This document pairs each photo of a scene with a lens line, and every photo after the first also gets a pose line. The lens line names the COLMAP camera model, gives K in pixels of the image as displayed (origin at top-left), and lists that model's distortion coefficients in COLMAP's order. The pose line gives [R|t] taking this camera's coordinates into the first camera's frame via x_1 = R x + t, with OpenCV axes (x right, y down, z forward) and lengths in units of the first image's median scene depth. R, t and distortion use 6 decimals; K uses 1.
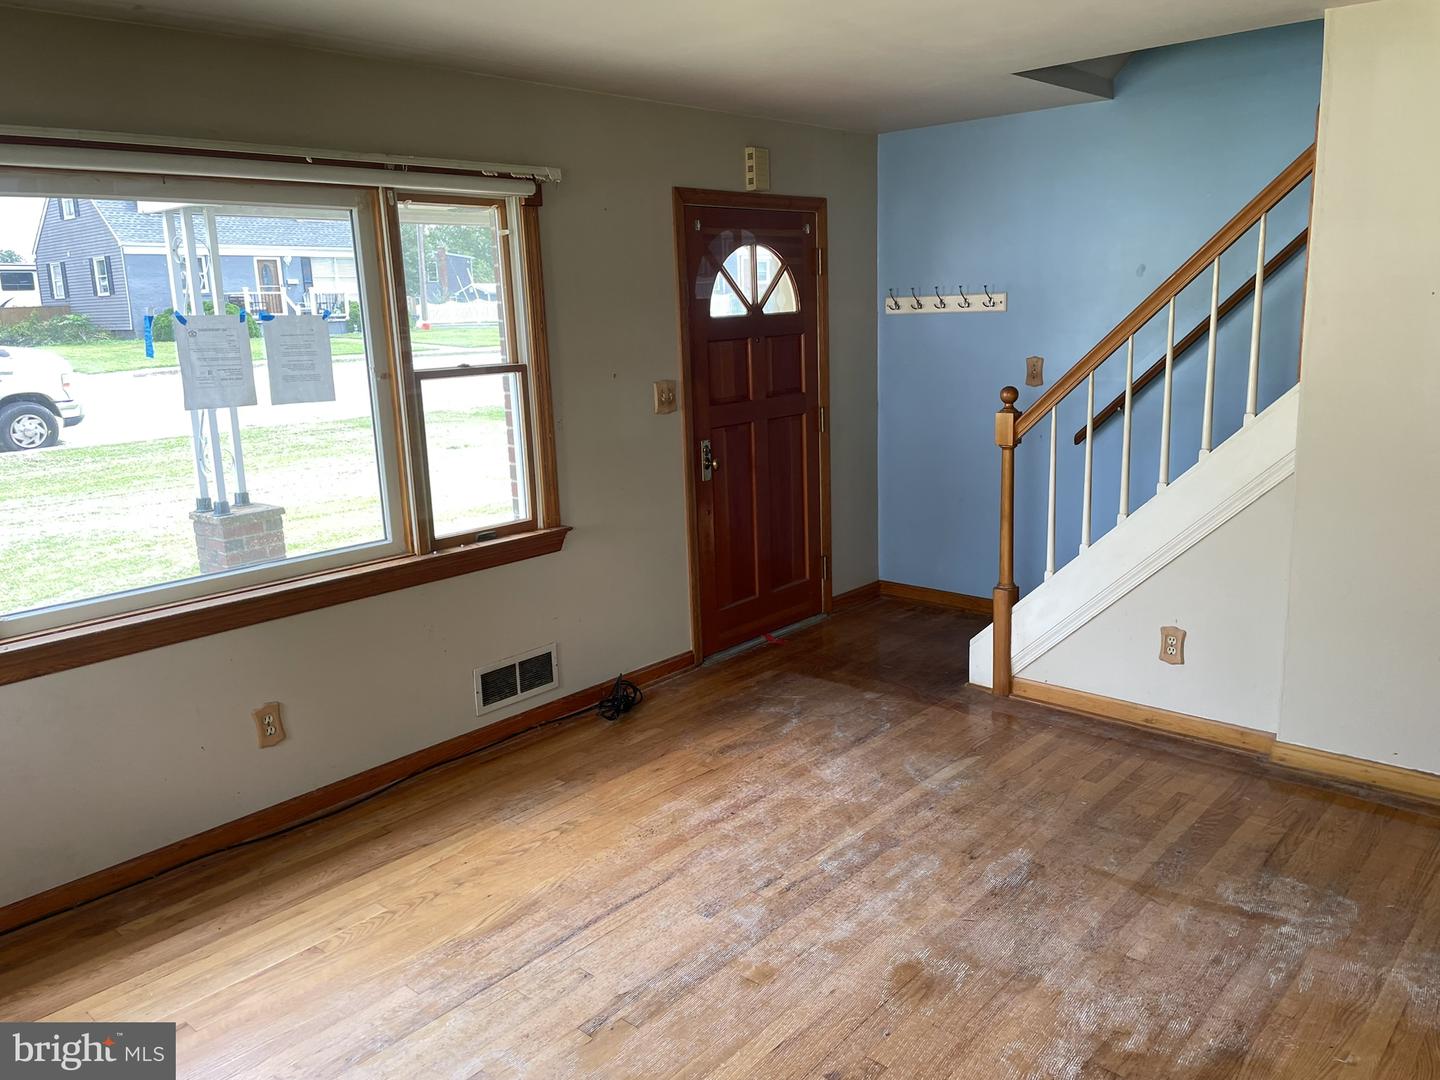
lens RADIAL K [[1104.1, 0, 729.6], [0, 1104.1, 532.4], [0, 0, 1]] dist [0.013741, -0.013355]
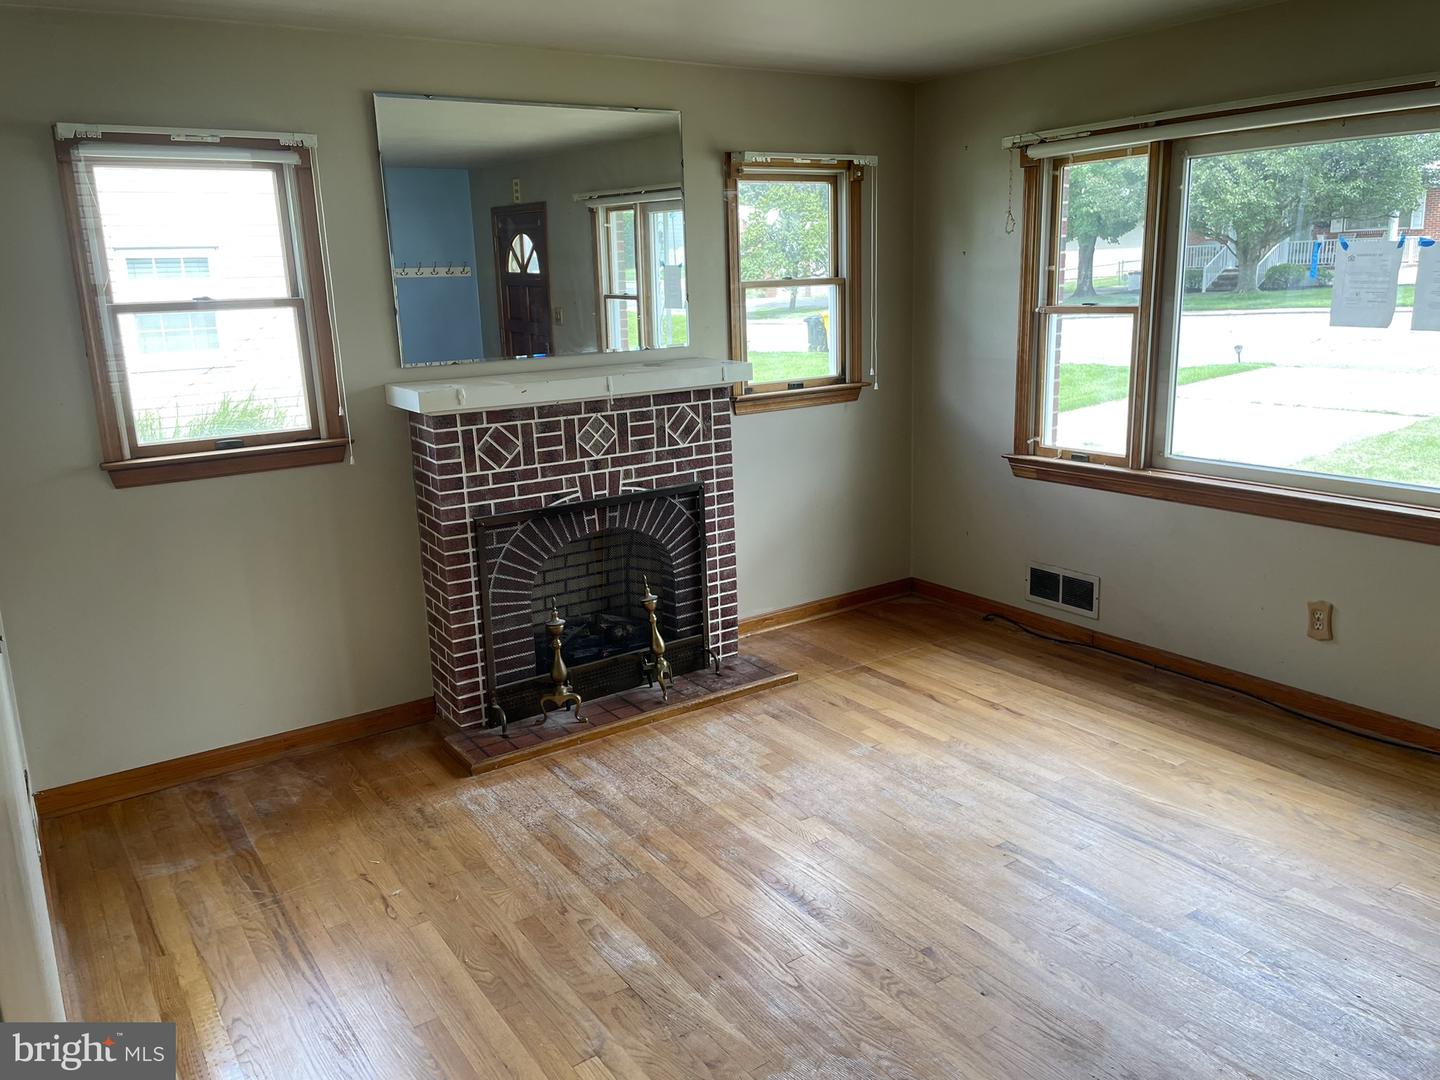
lens RADIAL K [[1104.1, 0, 722.9], [0, 1104.1, 533.6], [0, 0, 1]] dist [0.013741, -0.013355]
pose [[-0.254820, 0.259195, -0.931603, 0.788608], [-0.160843, 0.938625, 0.305144, -0.157534], [0.953518, 0.227599, -0.197490, 0.678234]]
